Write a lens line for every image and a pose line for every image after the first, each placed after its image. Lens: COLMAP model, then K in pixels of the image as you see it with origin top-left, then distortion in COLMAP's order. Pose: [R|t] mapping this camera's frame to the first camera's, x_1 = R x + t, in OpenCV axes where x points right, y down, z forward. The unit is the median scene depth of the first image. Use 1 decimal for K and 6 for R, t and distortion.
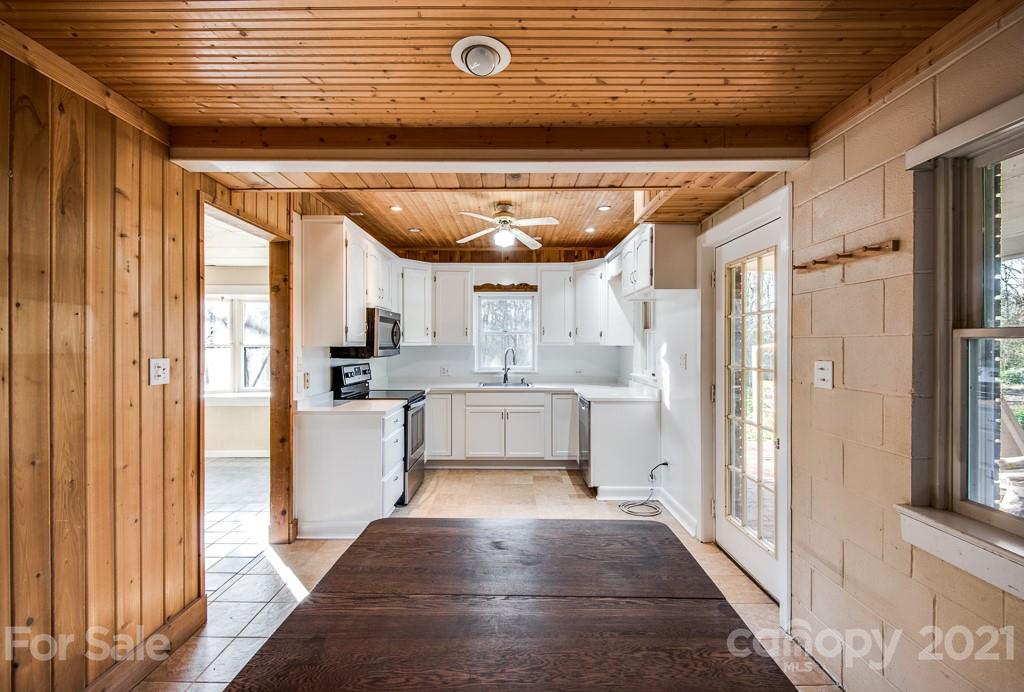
lens RADIAL K [[467.2, 0, 508.6], [0, 467.2, 352.7], [0, 0, 1]] dist [0.030628, -0.026717]
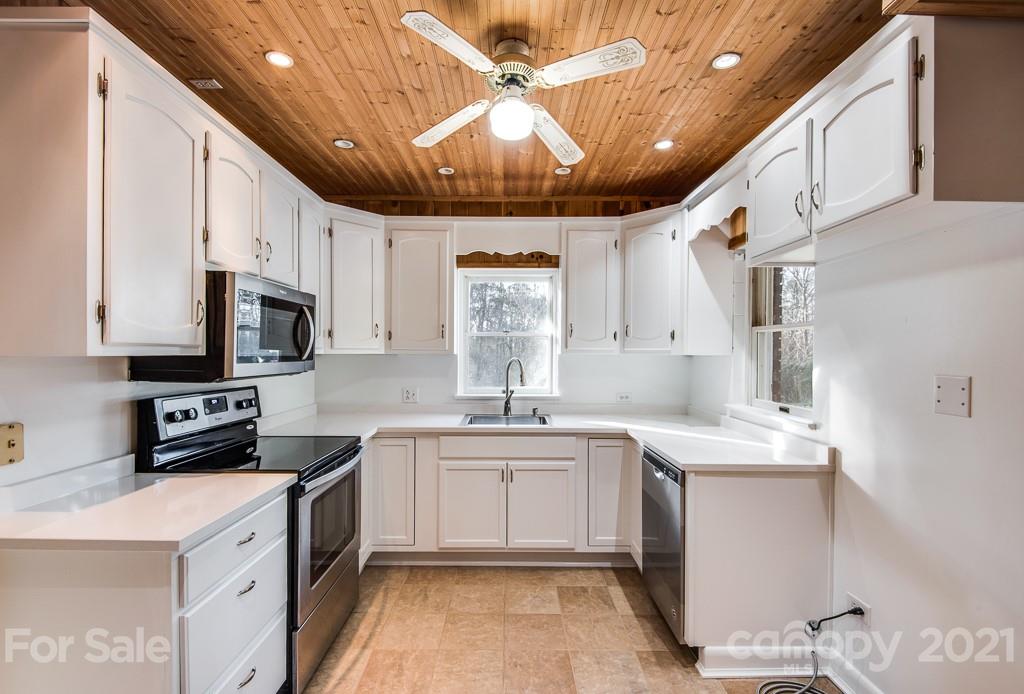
lens RADIAL K [[469.0, 0, 507.7], [0, 469.0, 357.2], [0, 0, 1]] dist [0.032460, -0.025871]
pose [[0.999966, 0.002935, 0.007746, -0.012791], [-0.002885, 0.999975, -0.006442, -0.008114], [-0.007764, 0.006419, 0.999949, 0.442566]]
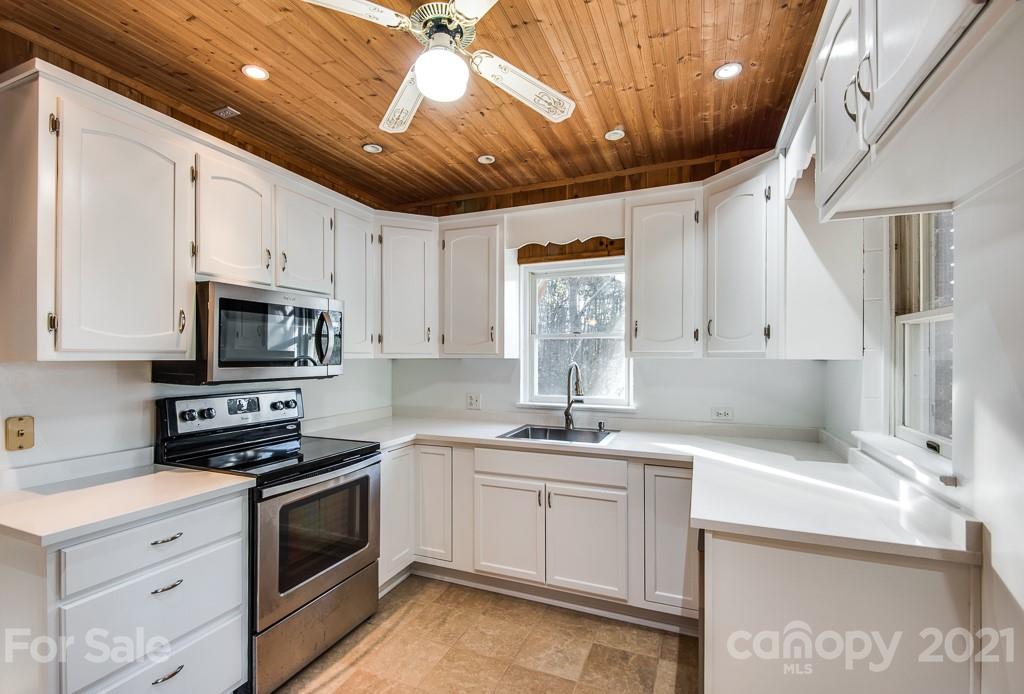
lens RADIAL K [[467.3, 0, 498.1], [0, 467.3, 356.7], [0, 0, 1]] dist [0.030583, -0.024889]
pose [[0.922085, 0.000231, -0.386988, 0.146886], [-0.006048, 0.999886, -0.013815, -0.010256], [0.386941, 0.015079, 0.921981, 0.548034]]
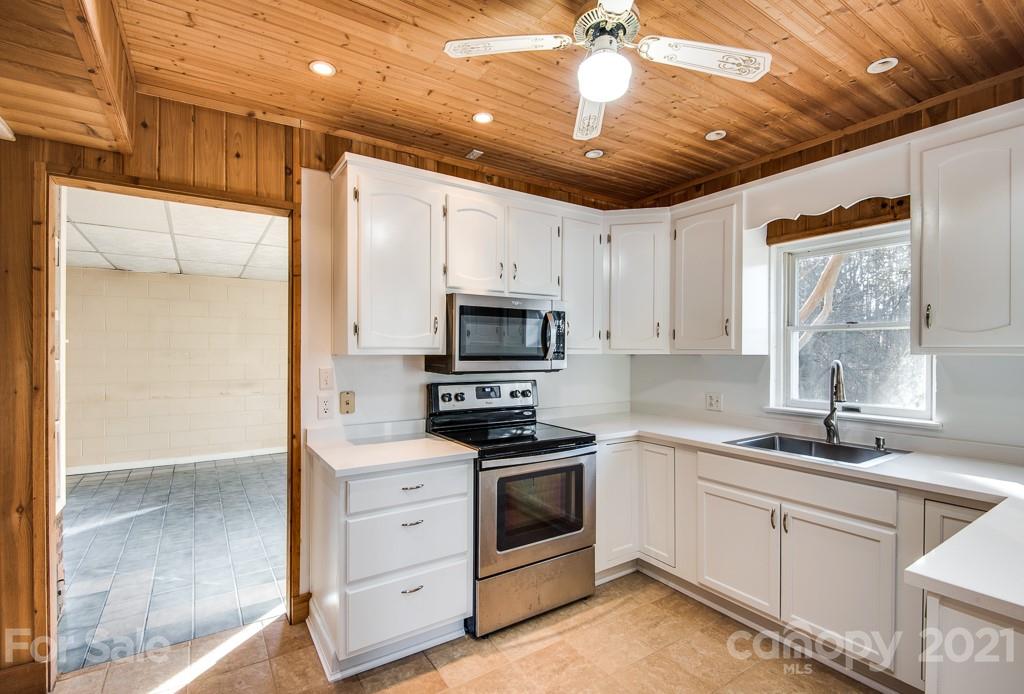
lens RADIAL K [[467.2, 0, 508.6], [0, 467.2, 353.7], [0, 0, 1]] dist [0.030628, -0.026717]
pose [[0.554771, 0.004443, -0.831991, 0.220914], [-0.014849, 0.999879, -0.004561, -0.011283], [0.831871, 0.014884, 0.554770, 0.590865]]
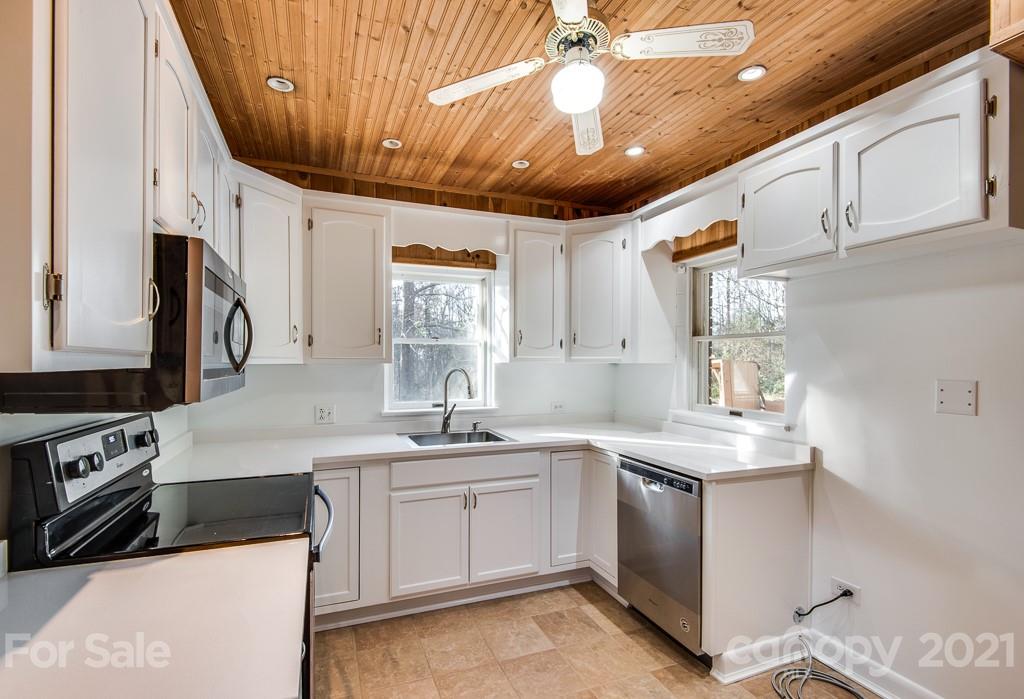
lens RADIAL K [[473.2, 0, 495.4], [0, 473.2, 366.1], [0, 0, 1]] dist [0.024132, -0.017848]
pose [[0.932317, -0.003887, 0.361621, -0.176792], [0.006173, 0.999968, -0.005164, -0.009924], [-0.361589, 0.007047, 0.932311, 0.538017]]
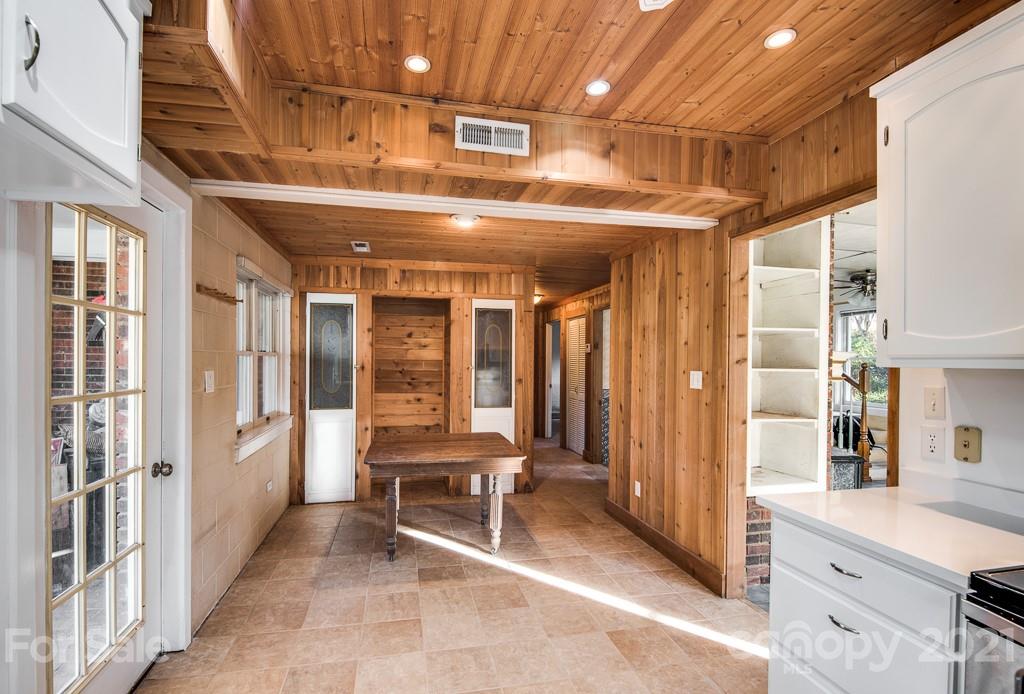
lens RADIAL K [[469.0, 0, 507.7], [0, 469.0, 357.2], [0, 0, 1]] dist [0.032460, -0.025871]
pose [[-0.970362, -0.004502, -0.241615, 0.079101], [-0.007831, 0.999887, 0.012817, -0.019191], [0.241530, 0.014329, -0.970287, 0.975108]]
